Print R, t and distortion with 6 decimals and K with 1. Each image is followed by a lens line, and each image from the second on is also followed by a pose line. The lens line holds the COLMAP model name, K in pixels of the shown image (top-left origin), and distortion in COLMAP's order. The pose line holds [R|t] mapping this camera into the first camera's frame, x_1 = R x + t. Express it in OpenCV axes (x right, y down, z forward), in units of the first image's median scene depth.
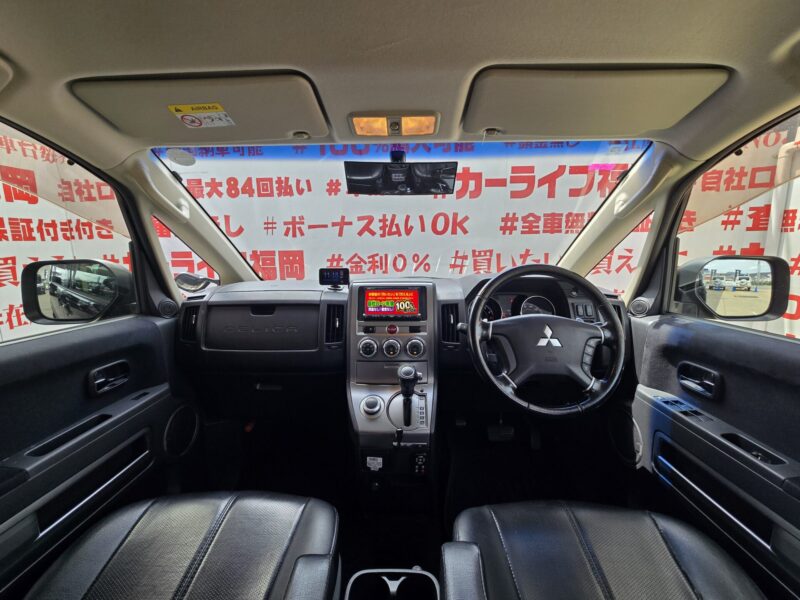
lens RADIAL K [[328.9, 0, 400.0], [0, 328.9, 300.0], [0, 0, 1]] dist [0.000848, 0.000366]
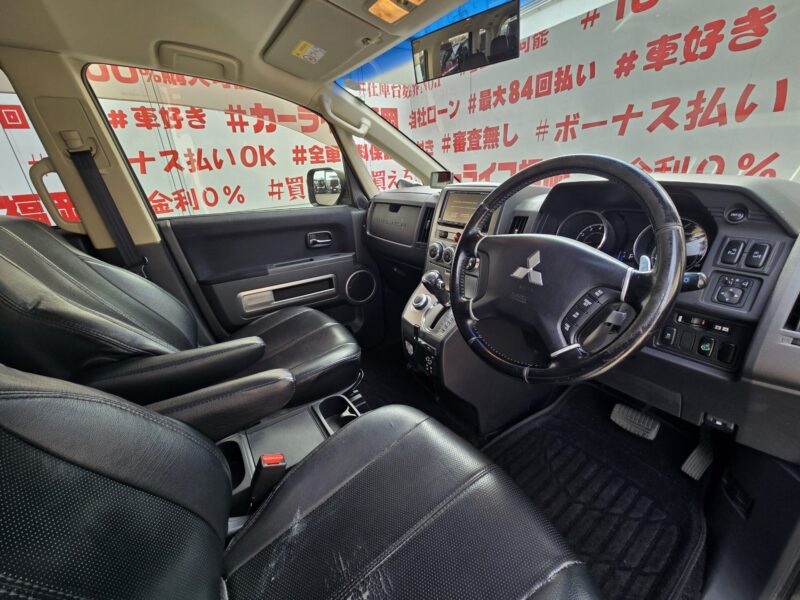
lens RADIAL K [[328.9, 0, 400.0], [0, 328.9, 300.0], [0, 0, 1]] dist [0.000848, 0.000366]
pose [[0.557810, 0.287376, -0.778629, 0.656538], [-0.090465, 0.953605, 0.287147, 0.002140], [0.825023, -0.089735, 0.557928, 0.290111]]
